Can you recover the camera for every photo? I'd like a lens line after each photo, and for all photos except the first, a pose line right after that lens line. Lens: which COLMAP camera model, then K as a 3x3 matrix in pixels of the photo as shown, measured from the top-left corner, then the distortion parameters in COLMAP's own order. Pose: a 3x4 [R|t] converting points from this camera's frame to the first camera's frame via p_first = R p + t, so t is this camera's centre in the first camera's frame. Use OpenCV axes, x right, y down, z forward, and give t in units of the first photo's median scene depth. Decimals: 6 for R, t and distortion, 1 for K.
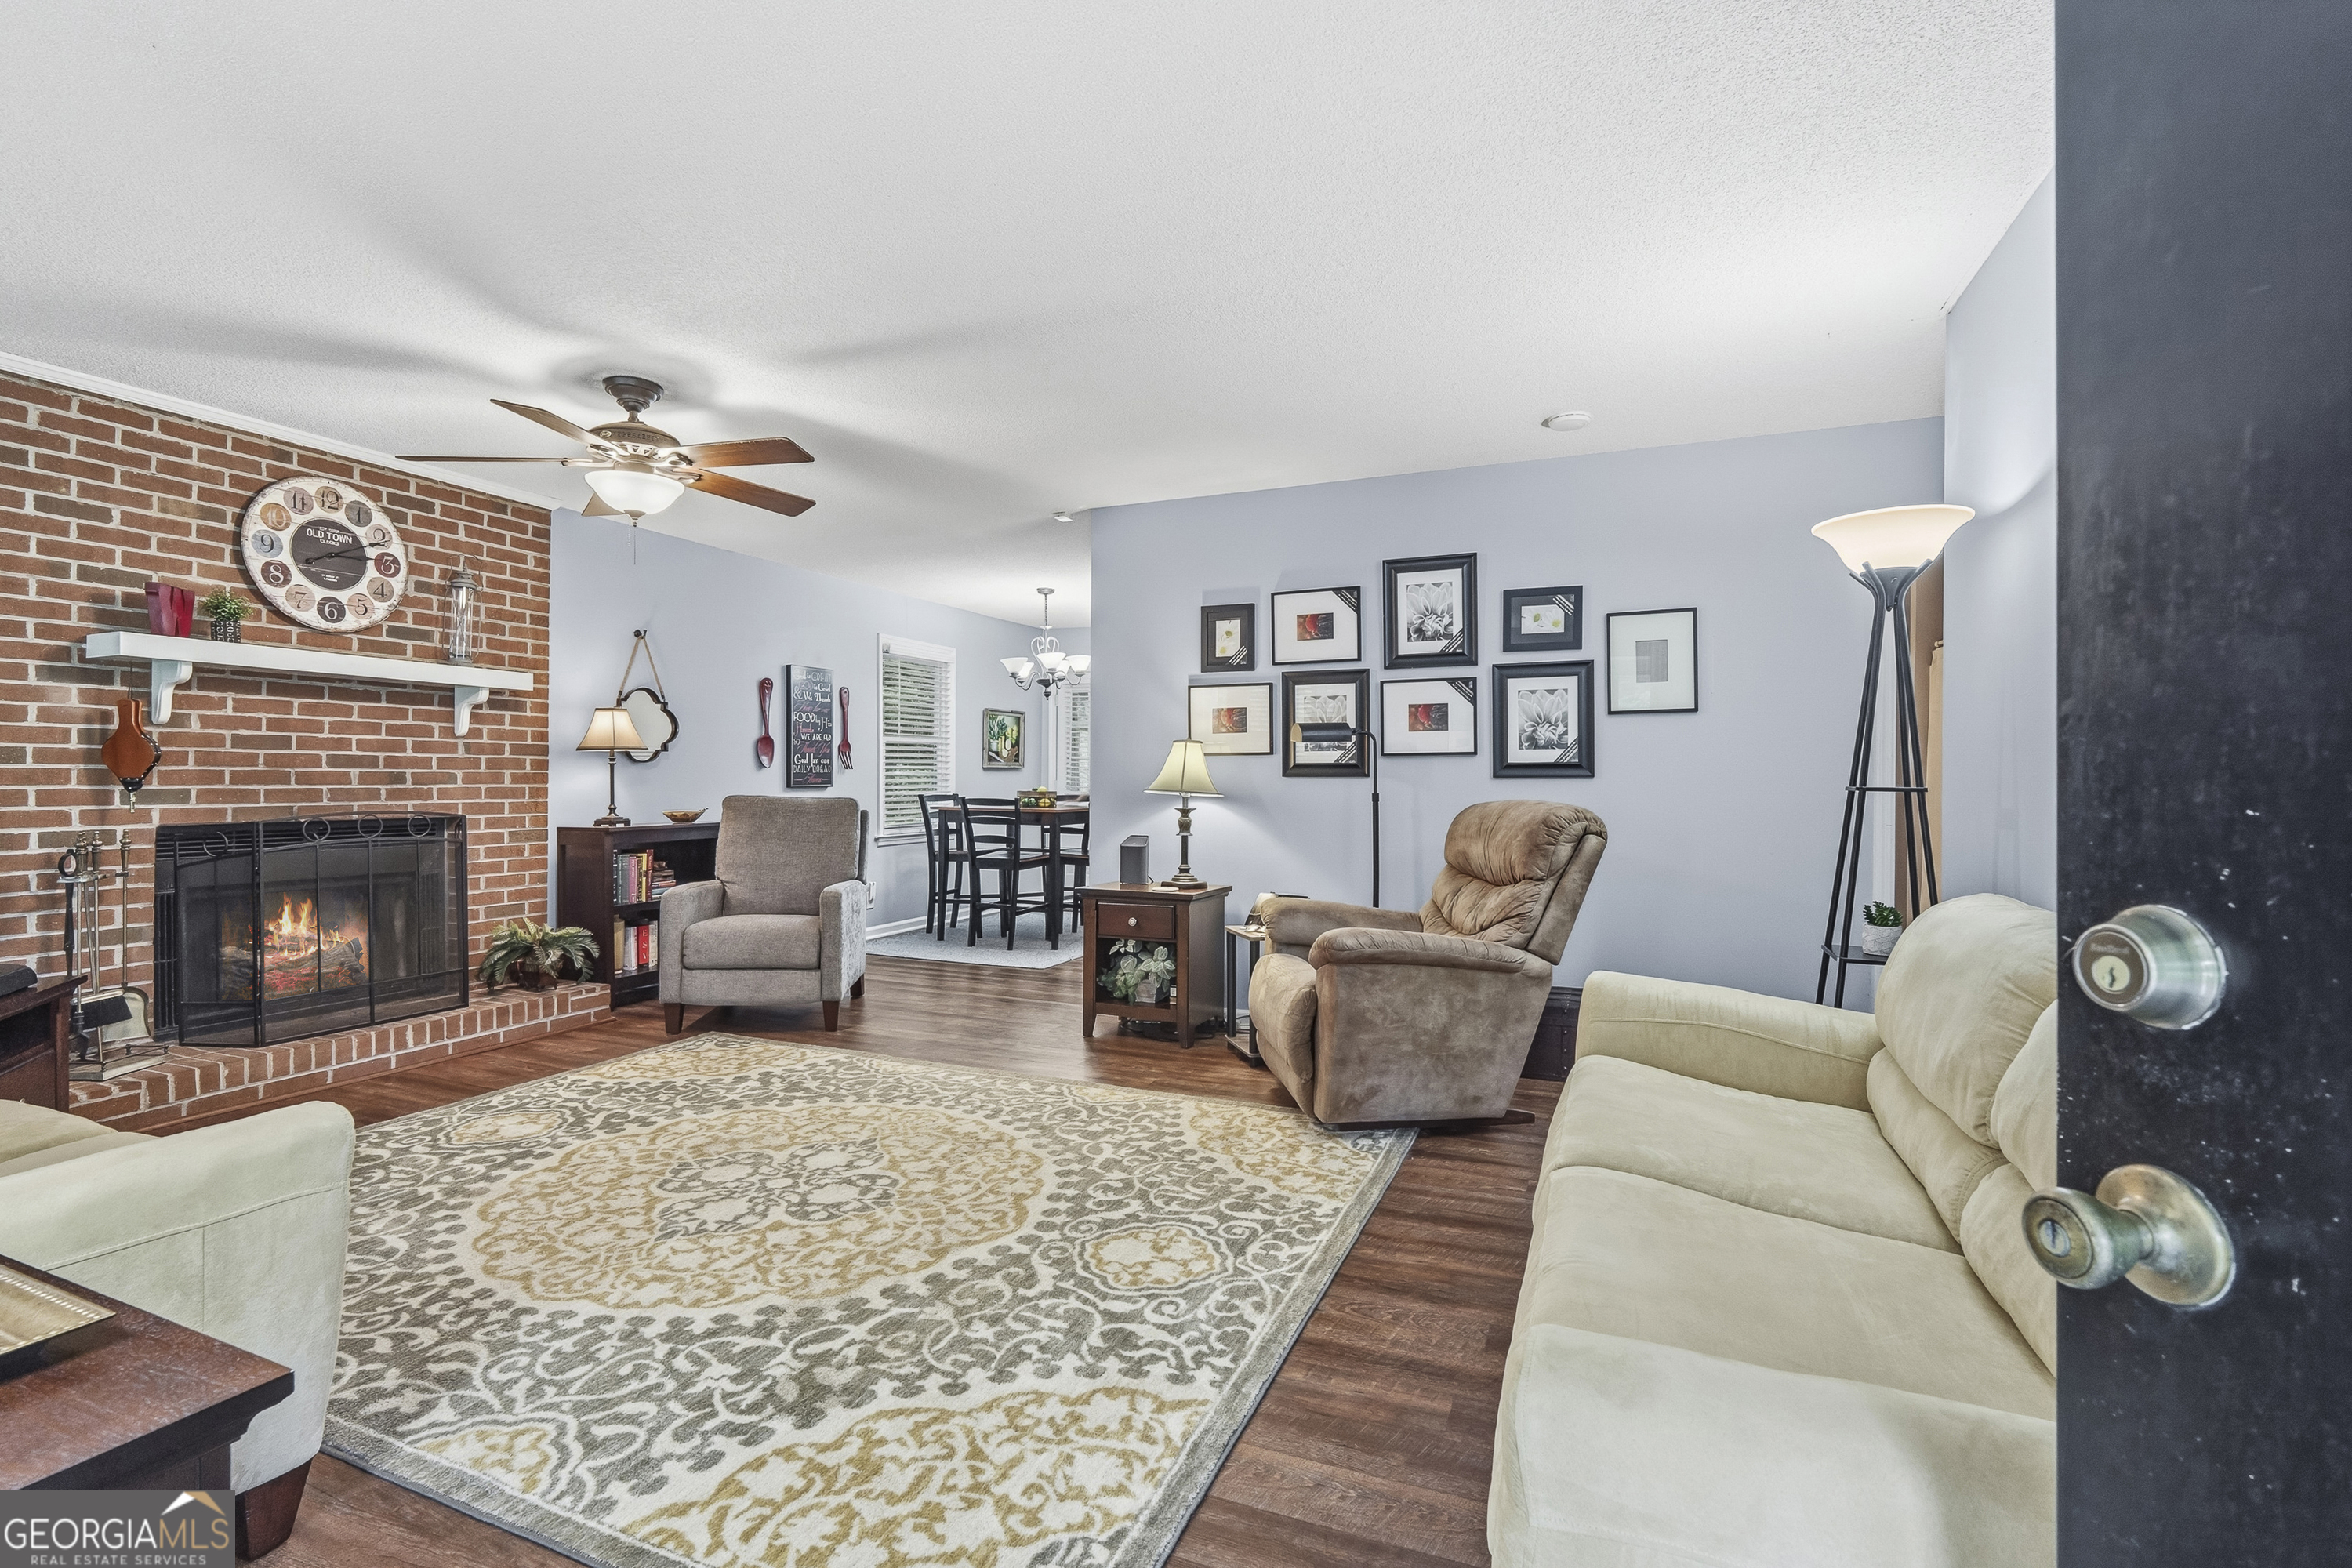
lens RADIAL K [[1065.7, 0, 1168.9], [0, 1065.7, 783.7], [0, 0, 1]] dist [-0.010103, 0.001237]
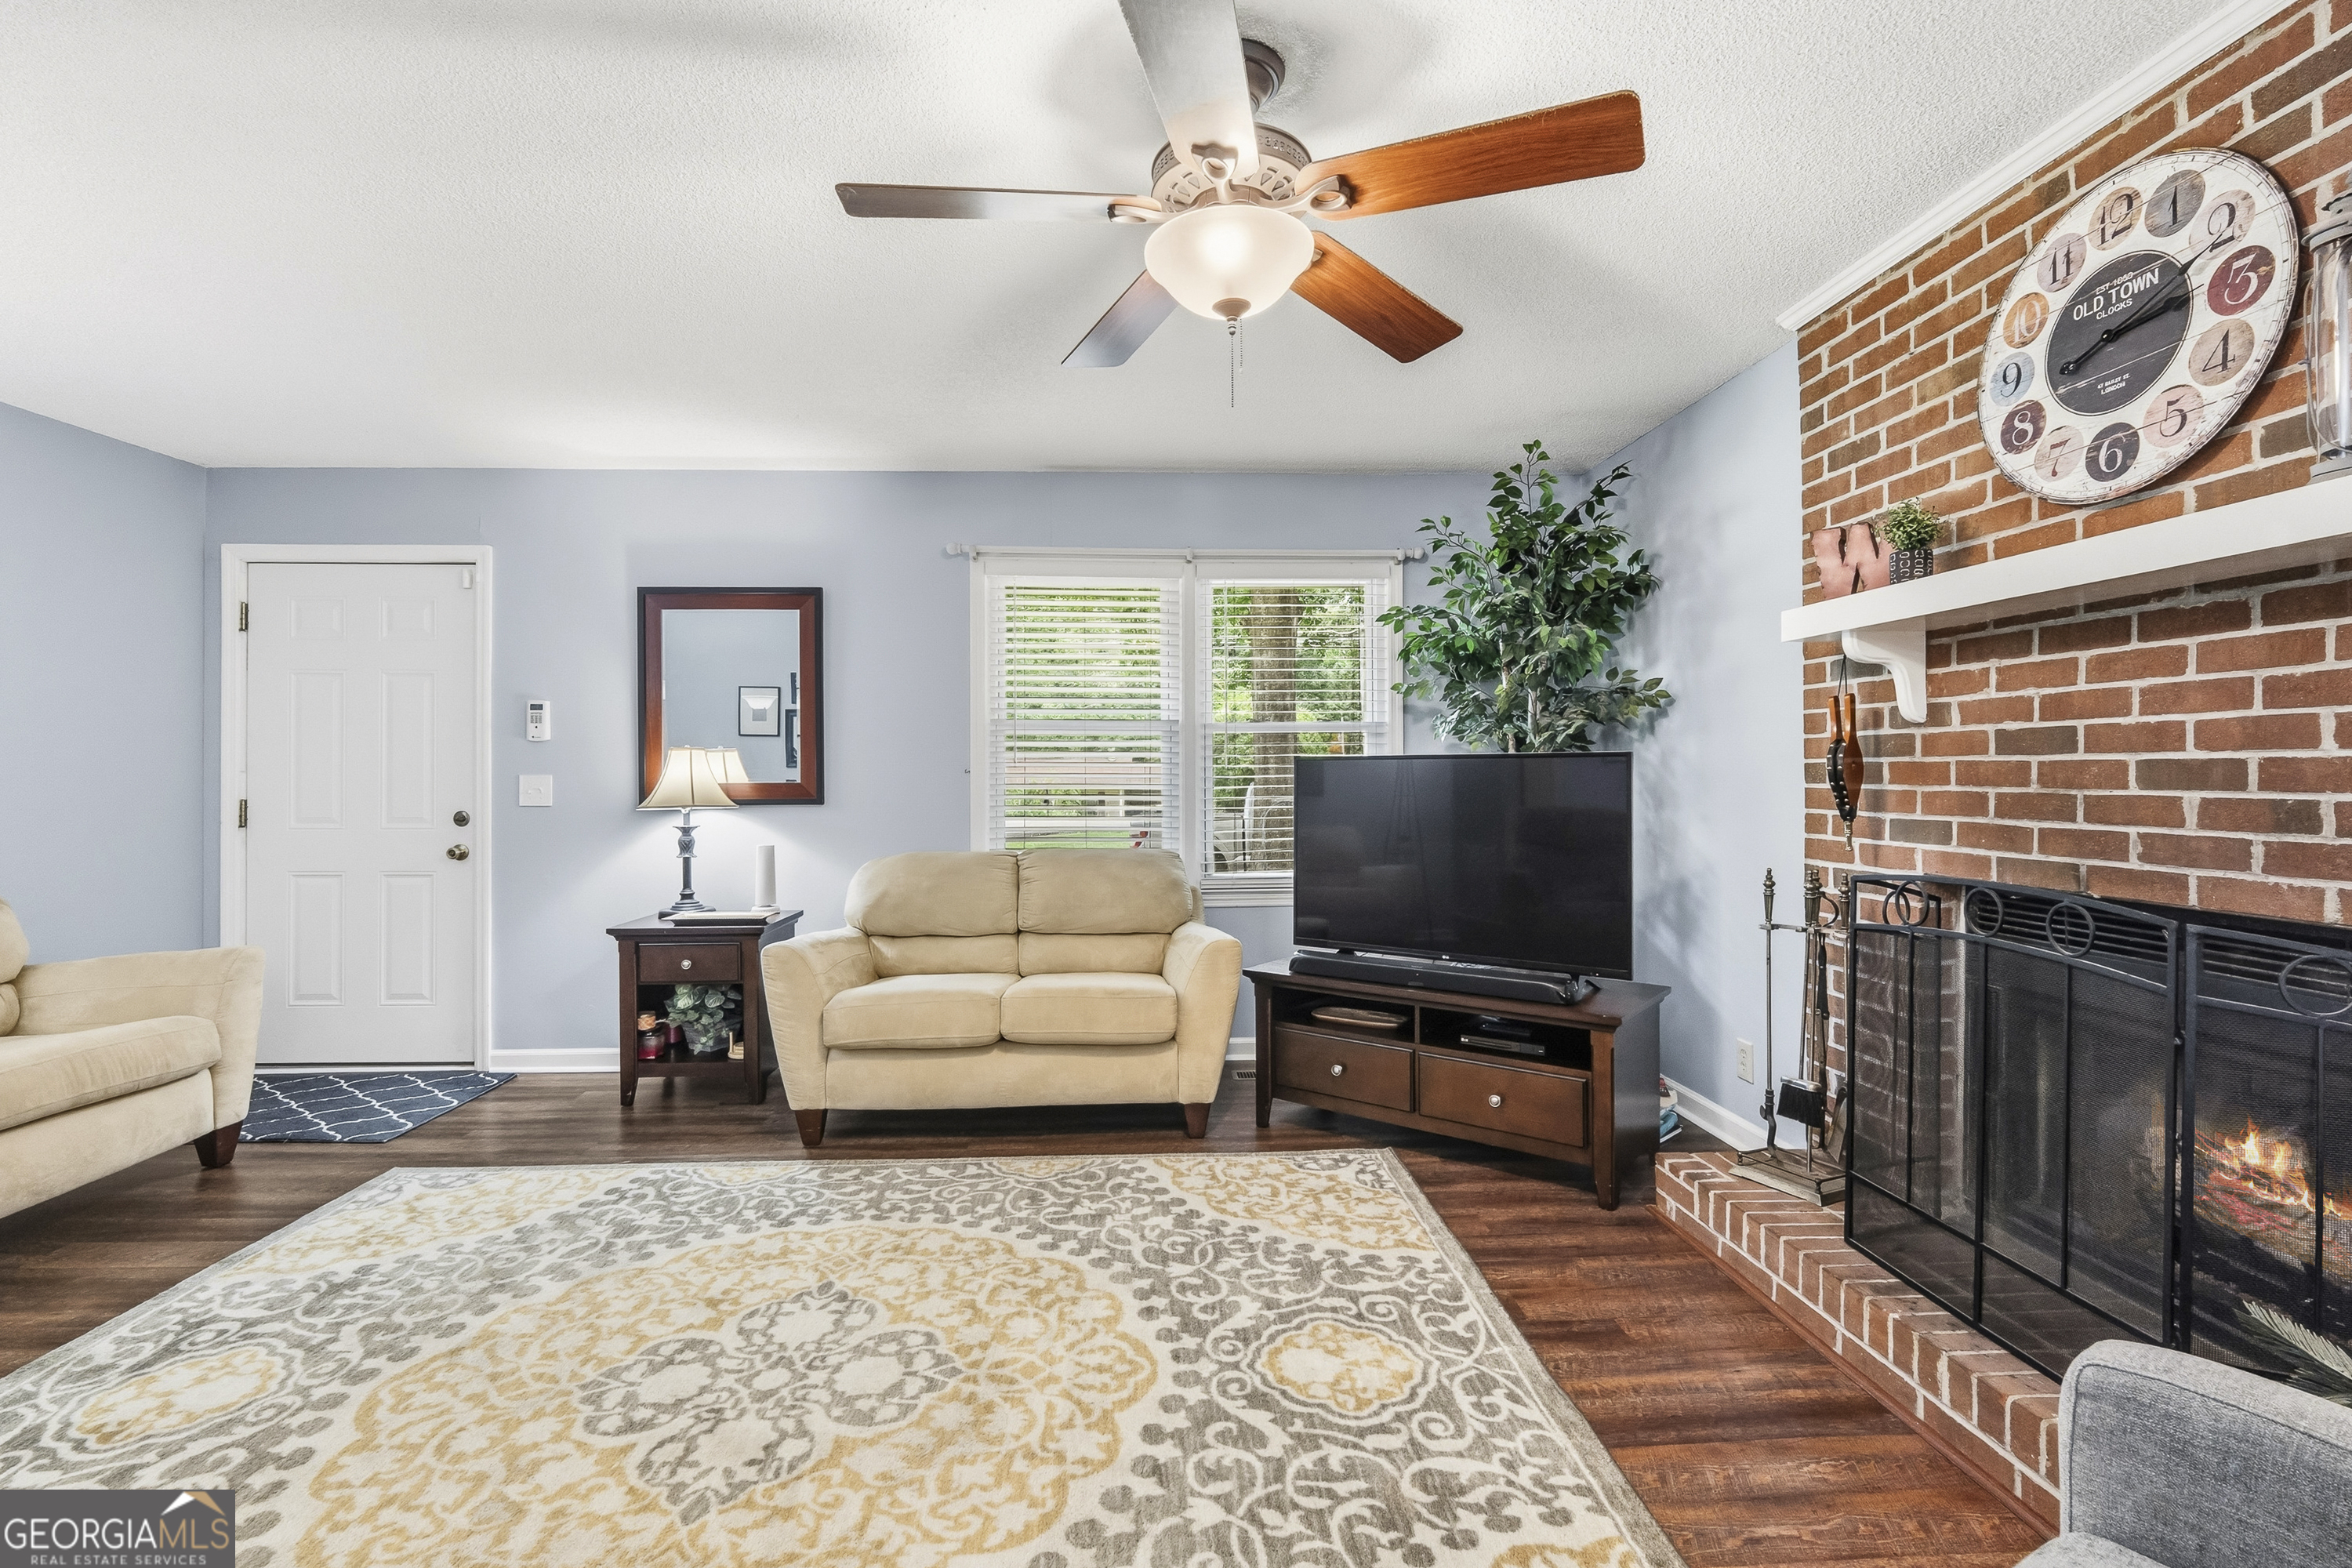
lens RADIAL K [[1065.7, 0, 1167.1], [0, 1065.7, 770.9], [0, 0, 1]] dist [-0.010103, 0.001237]
pose [[-0.902684, -0.000941, -0.430303, -0.227179], [-0.001032, 0.999999, -0.000021, -0.024302], [0.430303, 0.000425, -0.902685, 1.332301]]
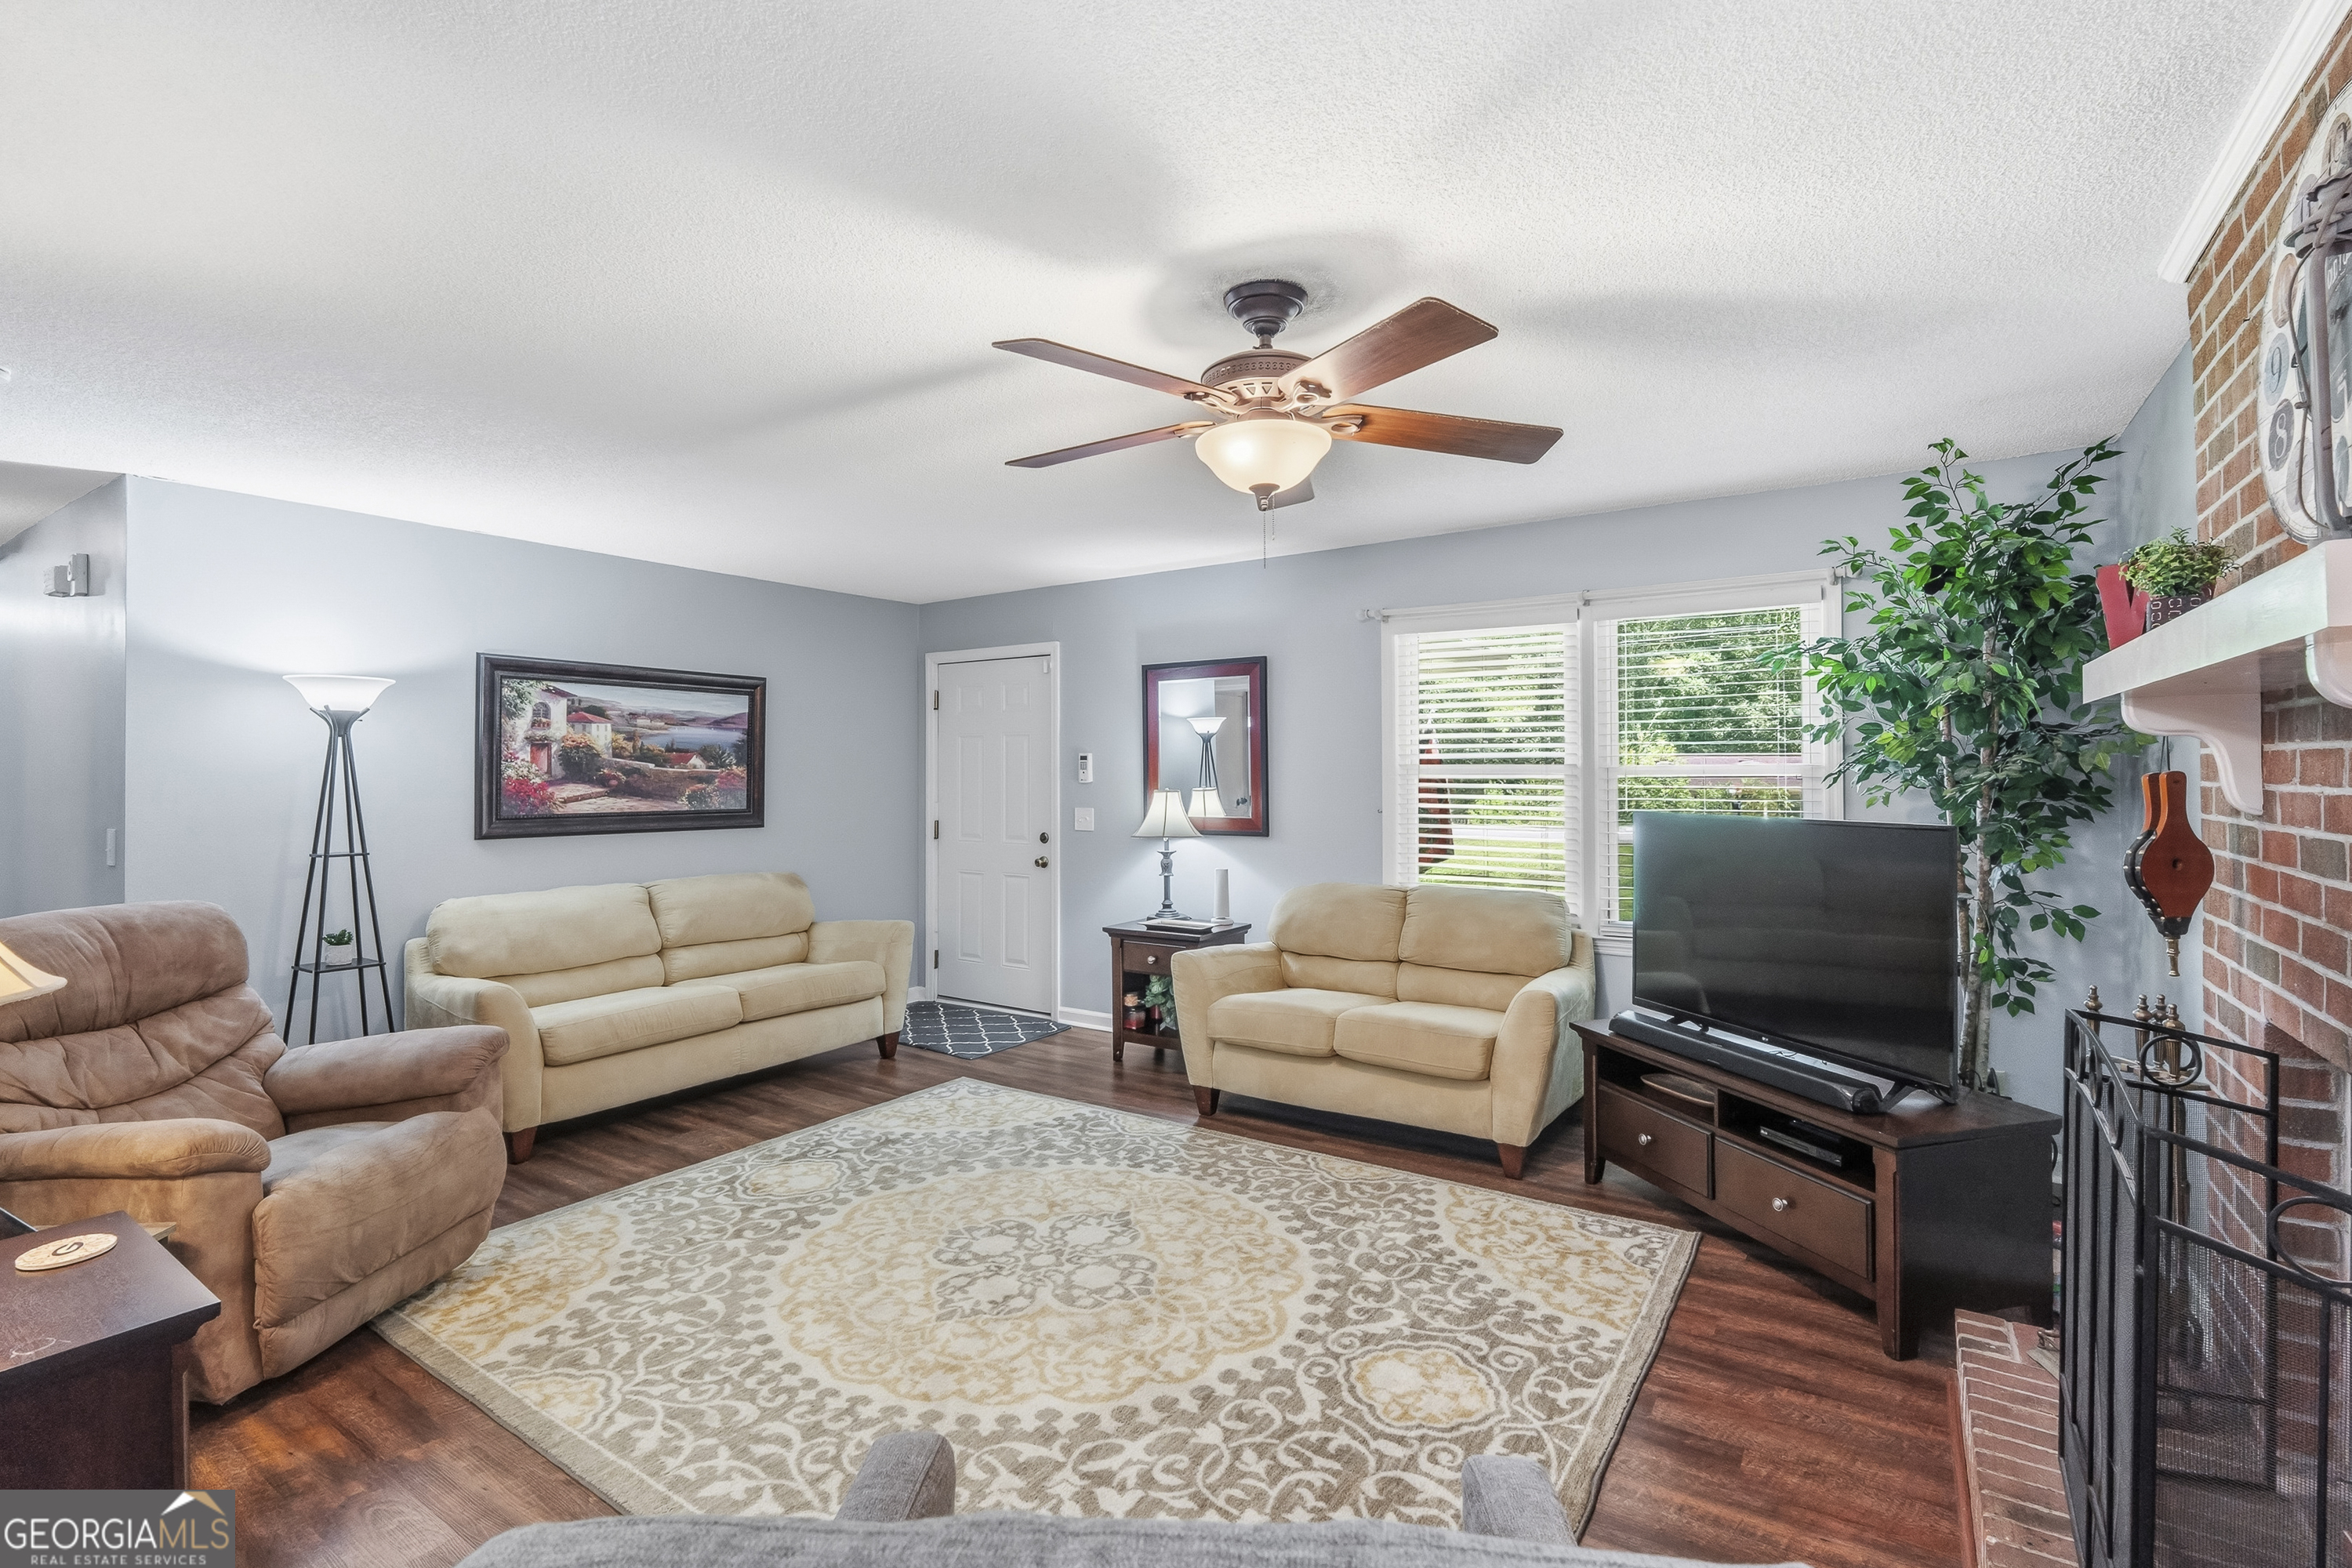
lens RADIAL K [[1065.7, 0, 1169.3], [0, 1065.7, 769.4], [0, 0, 1]] dist [-0.010103, 0.001237]
pose [[-0.981134, 0.003075, 0.193302, -0.521783], [0.003545, 0.999992, 0.002082, -0.077360], [-0.193294, 0.002728, -0.981137, 1.507960]]
